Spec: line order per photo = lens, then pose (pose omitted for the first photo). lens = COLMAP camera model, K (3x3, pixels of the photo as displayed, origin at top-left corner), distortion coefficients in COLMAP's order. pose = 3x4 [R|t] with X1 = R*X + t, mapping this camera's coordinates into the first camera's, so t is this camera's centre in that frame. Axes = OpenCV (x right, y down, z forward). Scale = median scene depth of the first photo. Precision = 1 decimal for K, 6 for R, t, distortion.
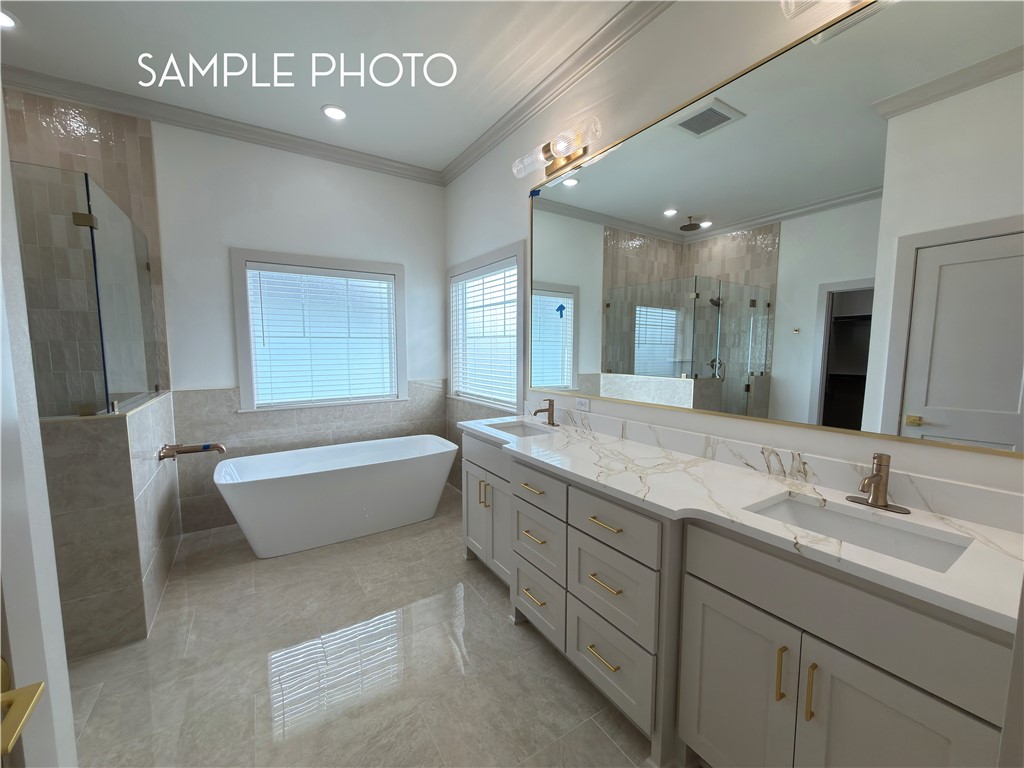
lens RADIAL K [[408.3, 0, 511.8], [0, 408.3, 383.2], [0, 0, 1]] dist [0.001064, -0.000136]
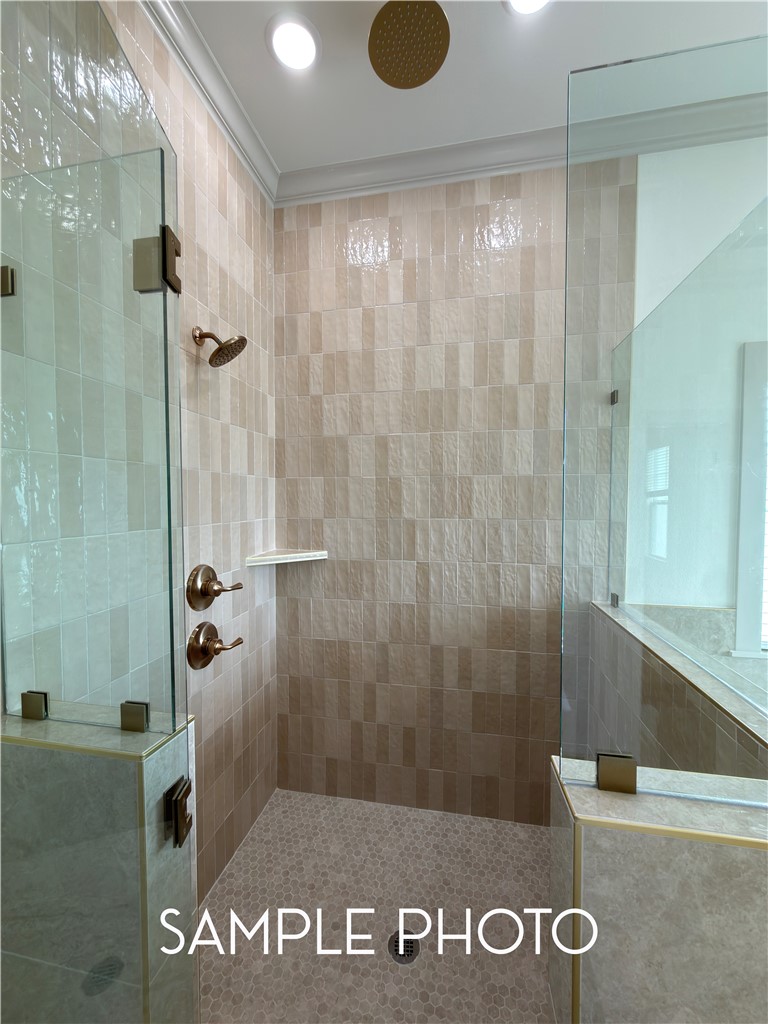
lens RADIAL K [[408.3, 0, 384.3], [0, 408.3, 513.5], [0, 0, 1]] dist [0.001064, -0.000136]
pose [[0.722394, 0.021370, -0.691151, -0.724164], [-0.062899, 0.997409, -0.034904, -0.072831], [0.688615, 0.068687, 0.721867, 0.345147]]
